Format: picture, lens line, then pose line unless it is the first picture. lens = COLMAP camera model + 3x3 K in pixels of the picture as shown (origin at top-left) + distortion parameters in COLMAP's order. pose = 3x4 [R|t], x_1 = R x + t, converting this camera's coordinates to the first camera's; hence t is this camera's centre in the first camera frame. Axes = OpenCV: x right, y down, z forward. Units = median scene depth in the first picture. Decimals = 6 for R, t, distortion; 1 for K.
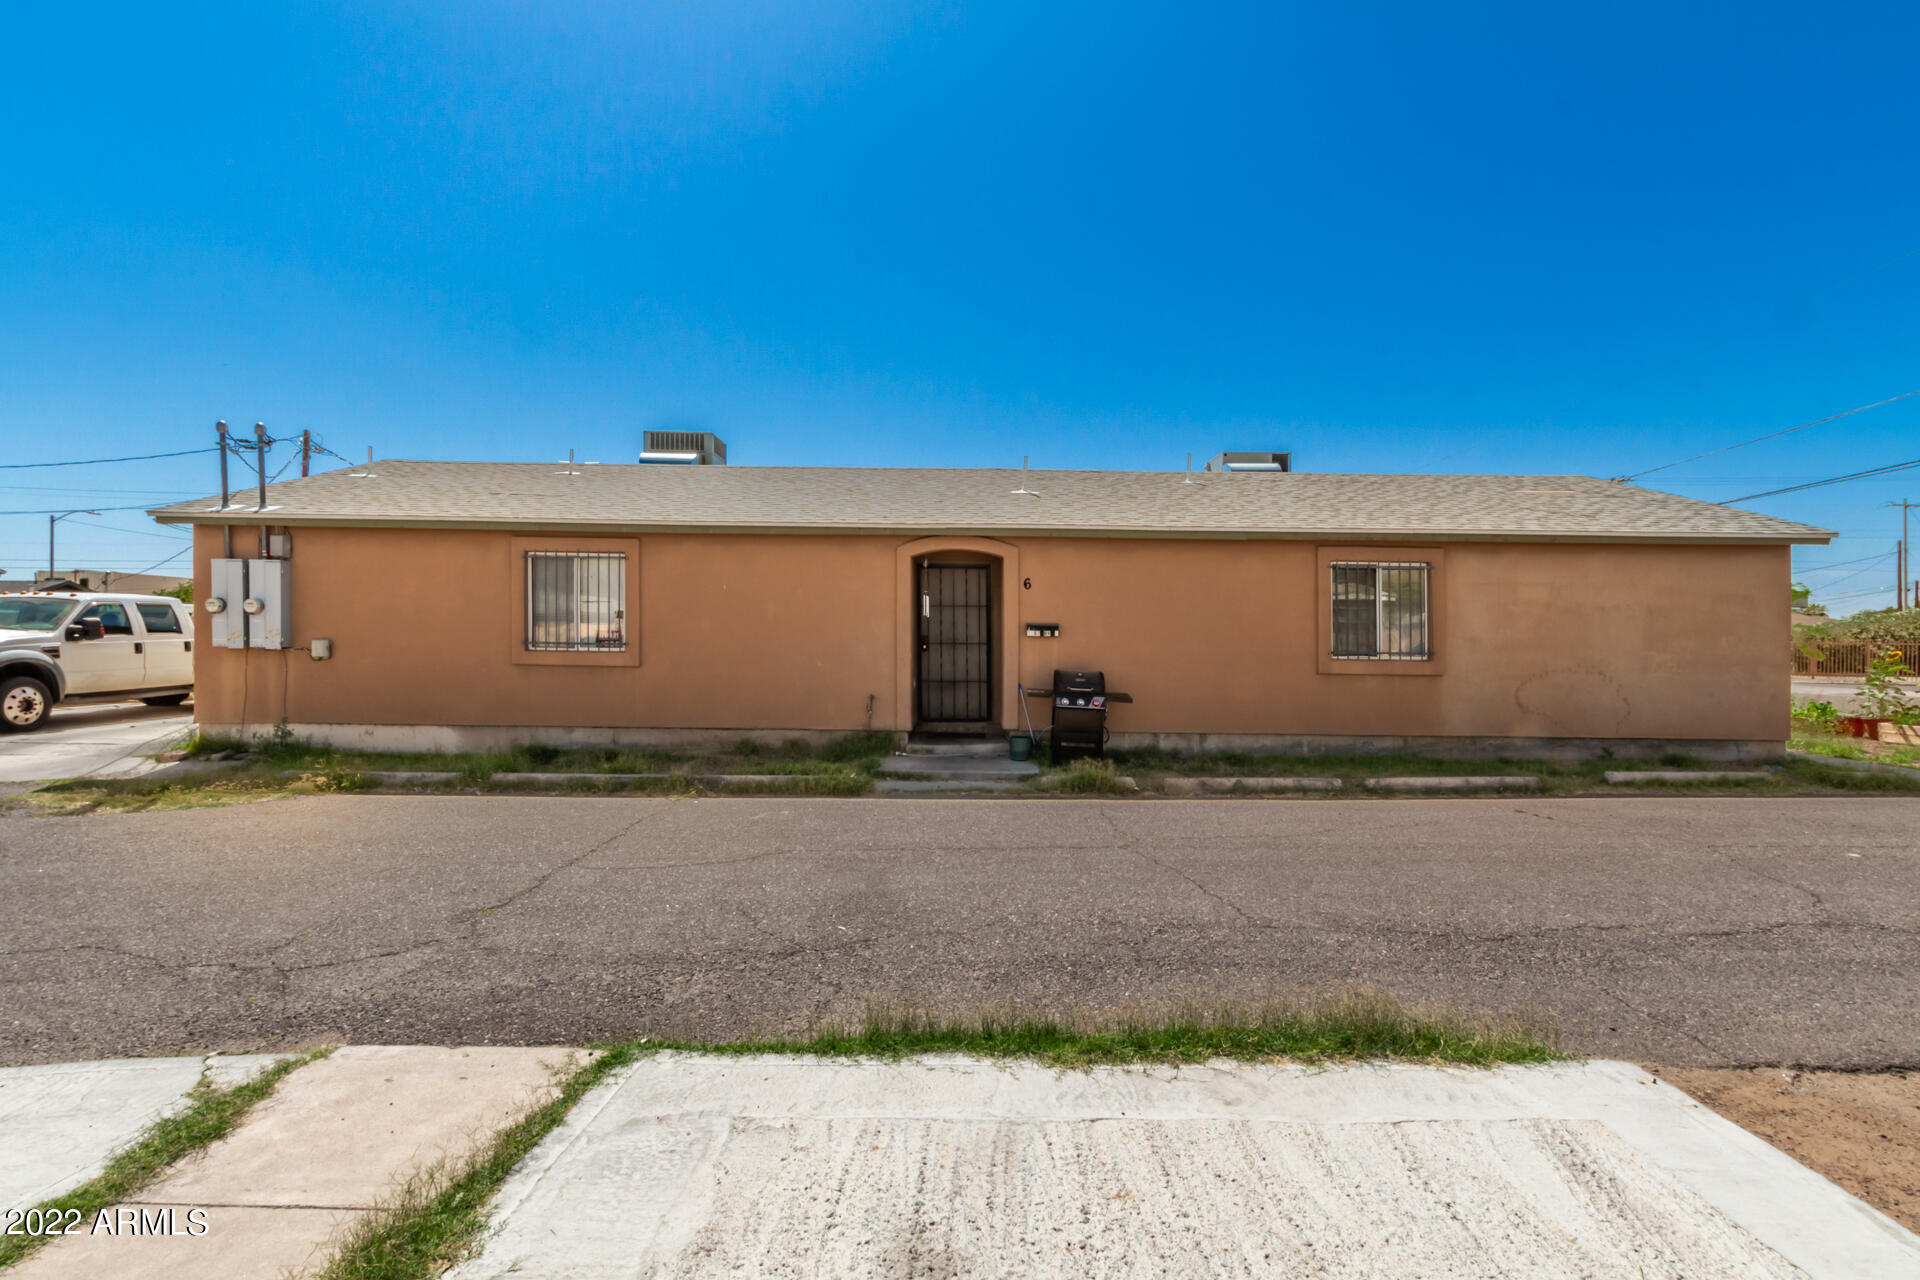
lens RADIAL K [[884.8, 0, 971.5], [0, 884.8, 630.6], [0, 0, 1]] dist [0.000602, -0.000447]
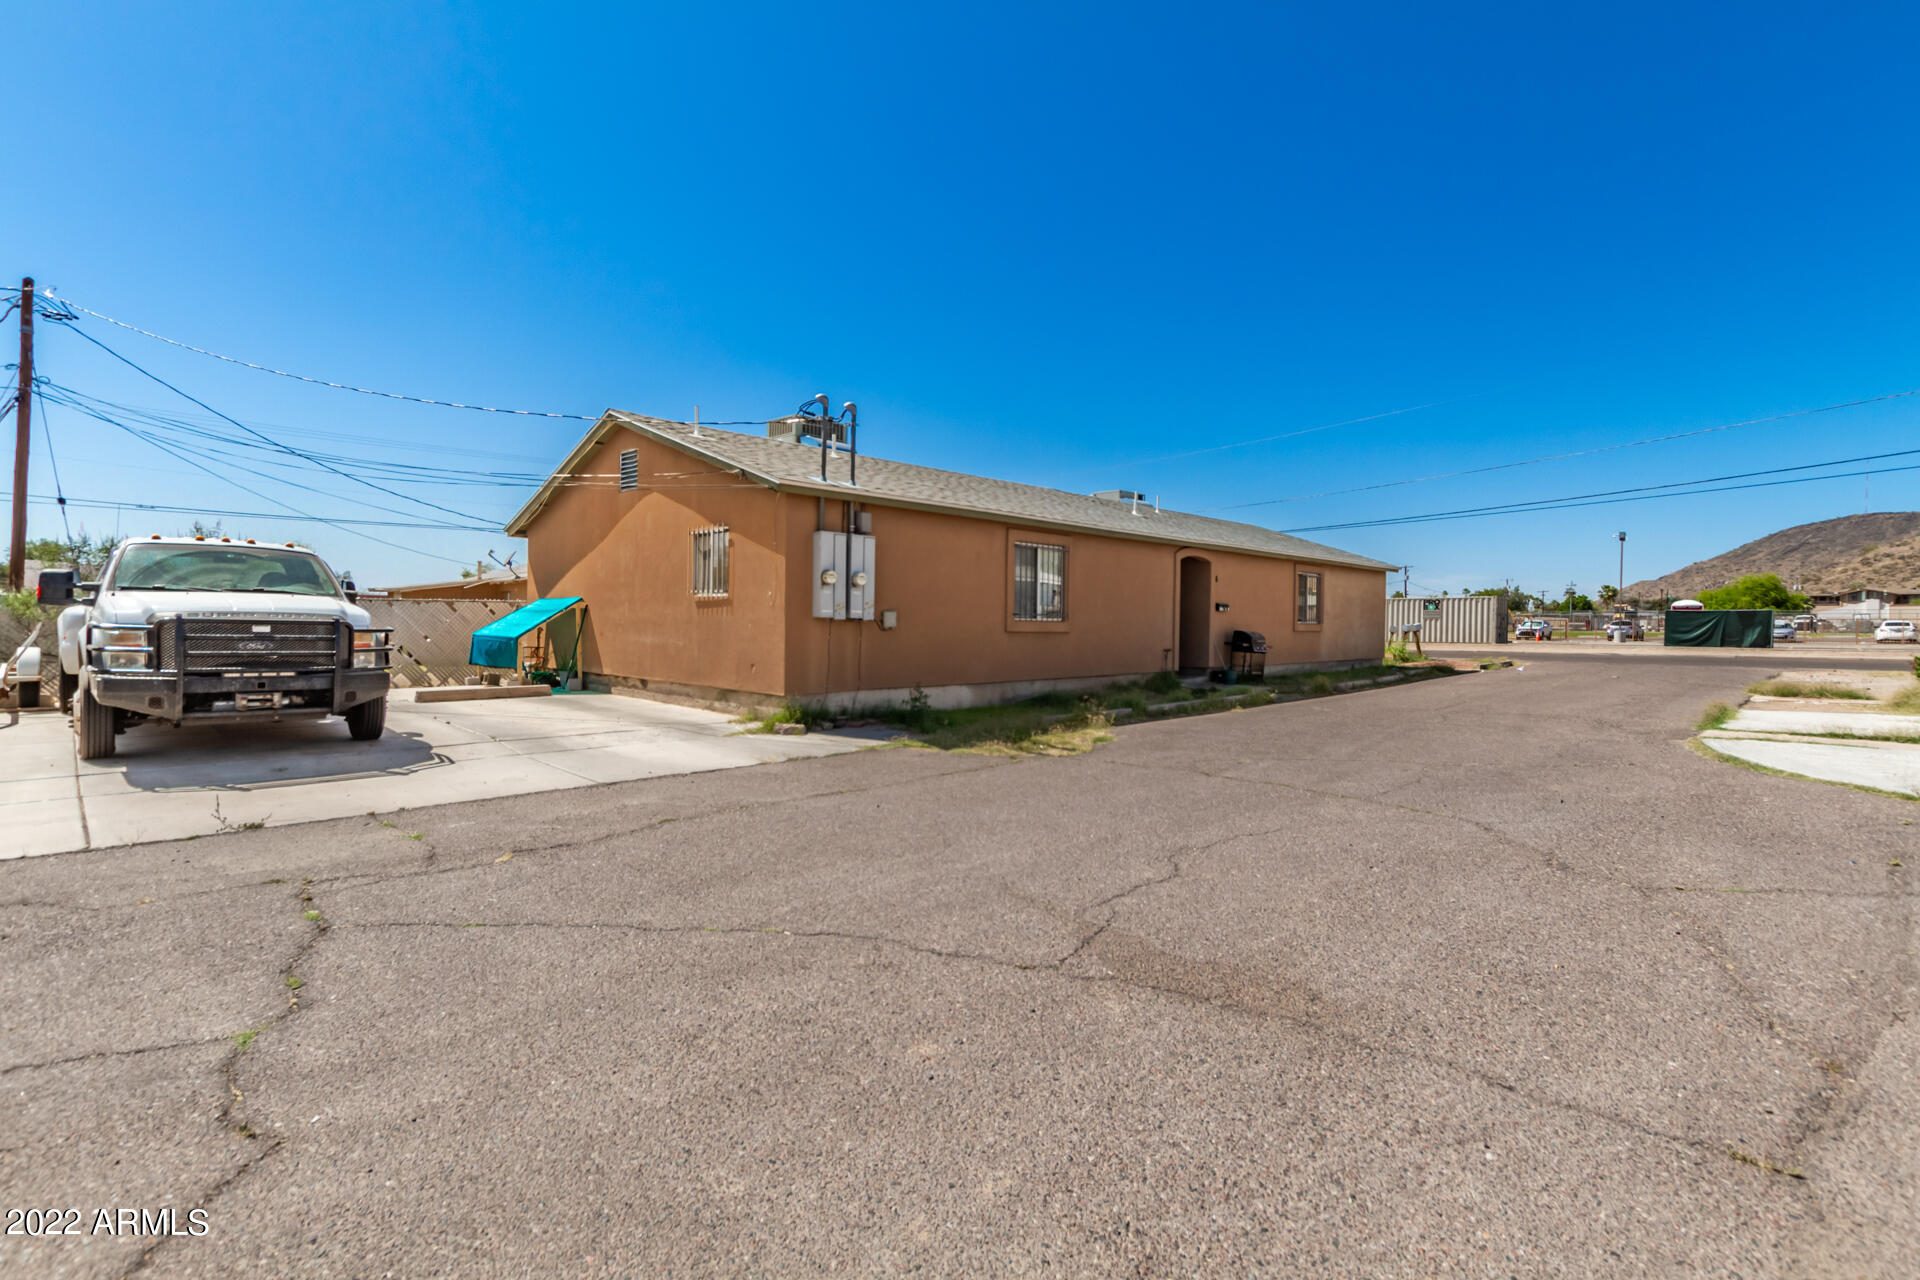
lens RADIAL K [[893.7, 0, 968.9], [0, 893.7, 635.9], [0, 0, 1]] dist [-0.002401, -0.000668]
pose [[0.705159, -0.017284, 0.708839, -1.429579], [-0.007248, 0.999475, 0.031581, 0.004909], [-0.709012, -0.027407, 0.704663, 0.159992]]
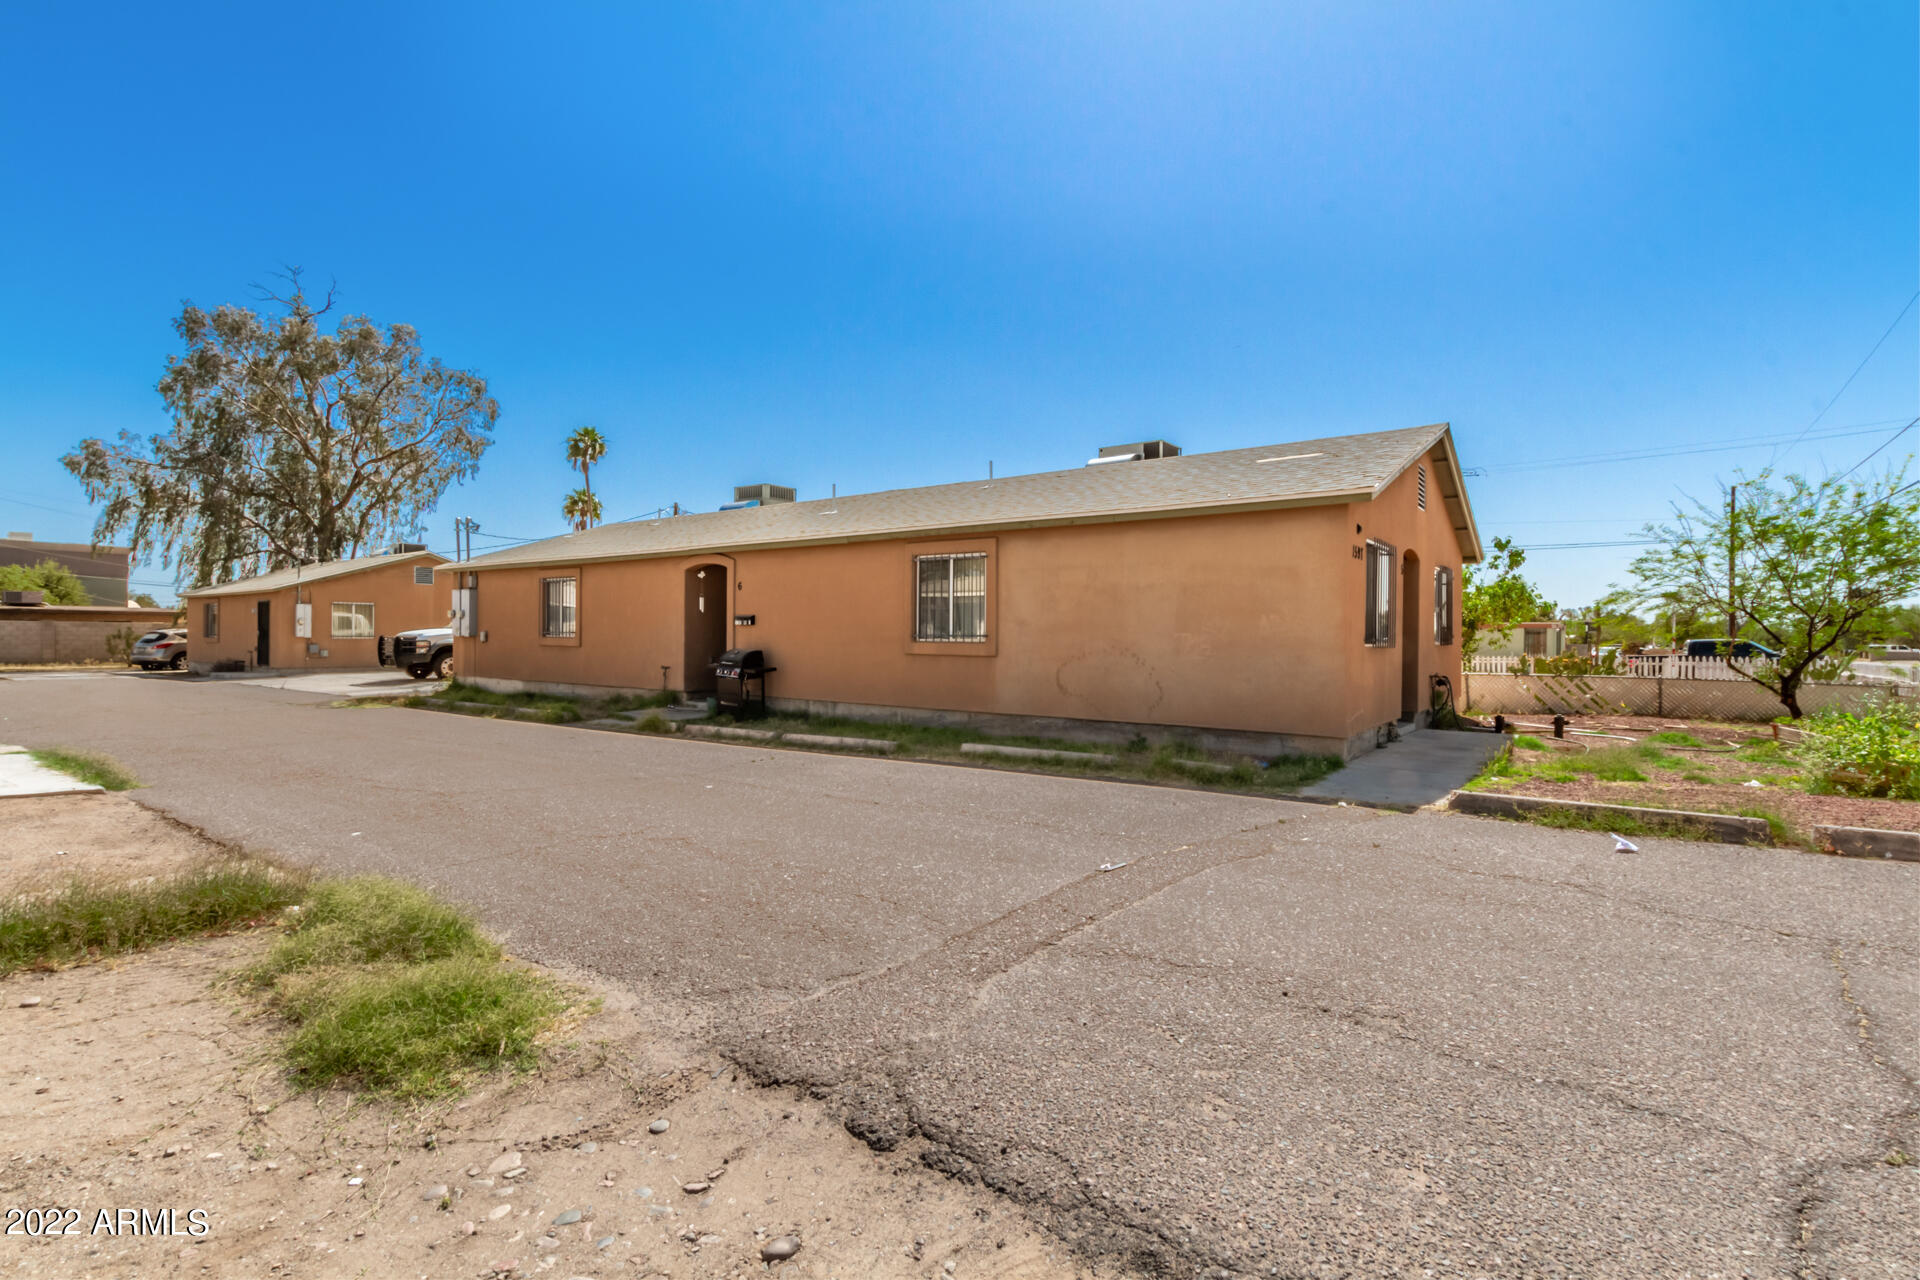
lens RADIAL K [[907.8, 0, 953.5], [0, 907.8, 636.8], [0, 0, 1]] dist [0.001254, -0.006399]
pose [[0.796755, -0.004964, -0.604281, 1.160591], [0.012249, 0.999893, 0.007937, 0.017476], [0.604178, -0.013726, 0.796731, 0.092955]]
